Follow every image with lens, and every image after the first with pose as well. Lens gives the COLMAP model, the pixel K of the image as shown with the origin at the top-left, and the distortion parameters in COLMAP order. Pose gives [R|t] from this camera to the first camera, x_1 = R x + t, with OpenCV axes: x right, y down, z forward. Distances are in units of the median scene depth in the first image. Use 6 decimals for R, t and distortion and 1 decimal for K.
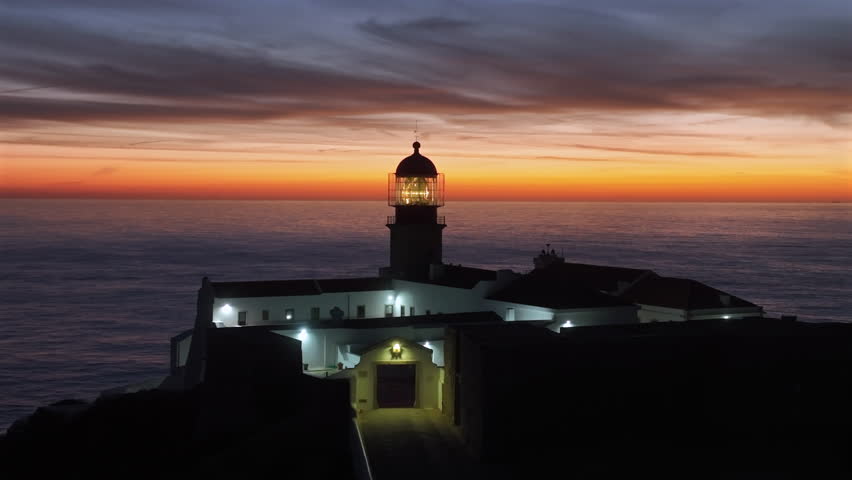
lens RADIAL K [[1147.5, 0, 426.0], [0, 1147.5, 240.0], [0, 0, 1]] dist [0.152819, -0.042774]
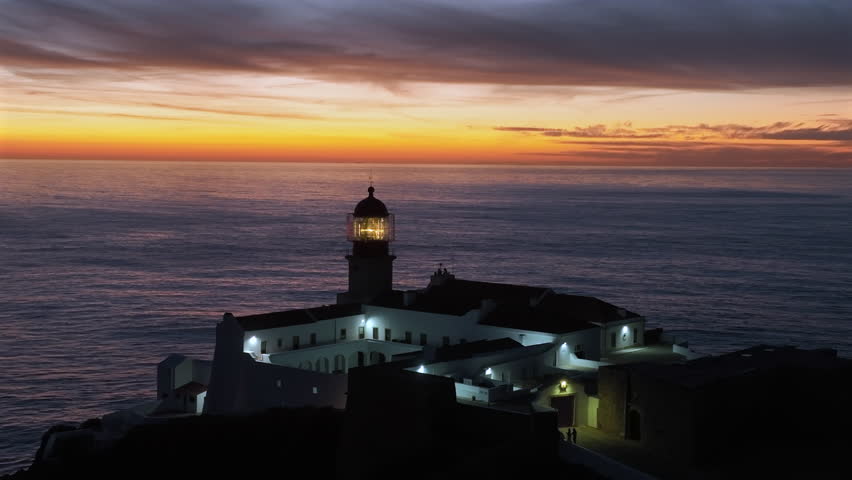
lens RADIAL K [[1147.5, 0, 426.0], [0, 1147.5, 240.0], [0, 0, 1]] dist [0.152819, -0.042774]
pose [[0.934341, -0.019197, 0.355862, -0.333150], [0.006666, 0.999315, 0.036406, -0.064948], [-0.356317, -0.031644, 0.933829, -0.111868]]
